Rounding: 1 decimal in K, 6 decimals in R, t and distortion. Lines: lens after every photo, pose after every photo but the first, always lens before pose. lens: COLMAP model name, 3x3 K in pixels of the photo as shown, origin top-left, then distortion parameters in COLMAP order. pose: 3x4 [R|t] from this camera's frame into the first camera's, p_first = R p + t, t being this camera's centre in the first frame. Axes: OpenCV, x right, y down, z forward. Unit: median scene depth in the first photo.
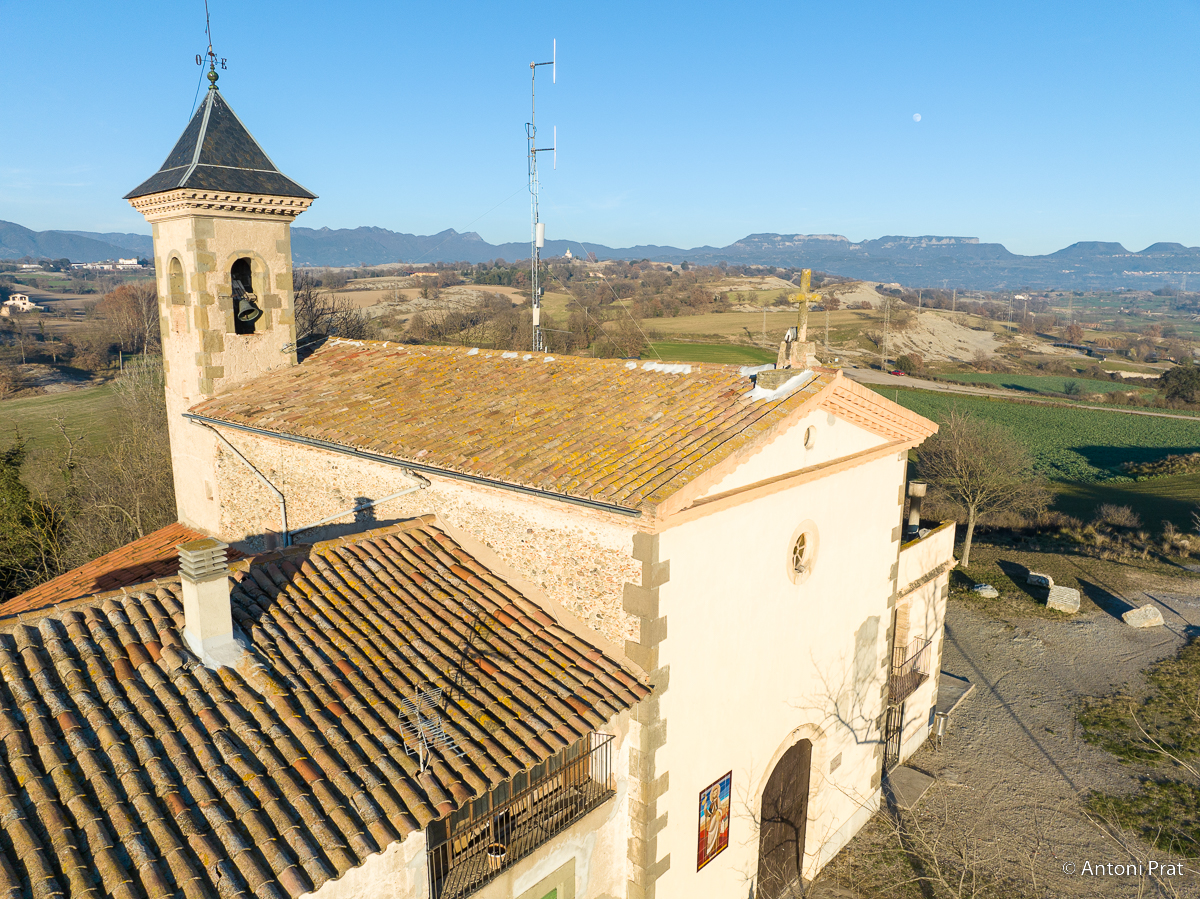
lens RADIAL K [[845.3, 0, 599.6], [0, 845.3, 446.0], [0, 0, 1]] dist [-0.043444, 0.007977]
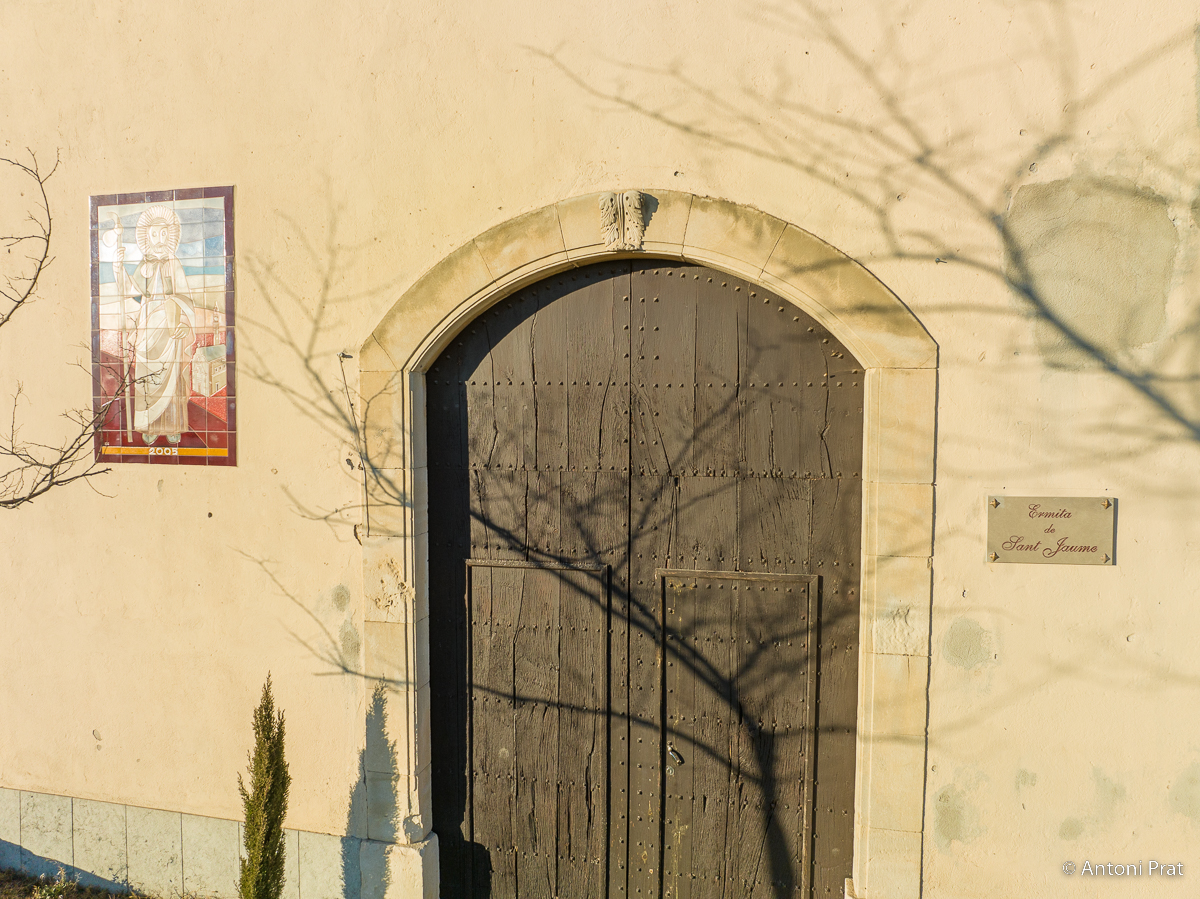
lens RADIAL K [[844.1, 0, 600.0], [0, 844.1, 449.5], [0, 0, 1]] dist [-0.037974, 0.006760]
pose [[0.494336, 0.046284, -0.868038, 0.326157], [-0.159481, 0.986461, -0.038224, 0.307909], [0.854516, 0.157331, 0.495024, 0.637935]]
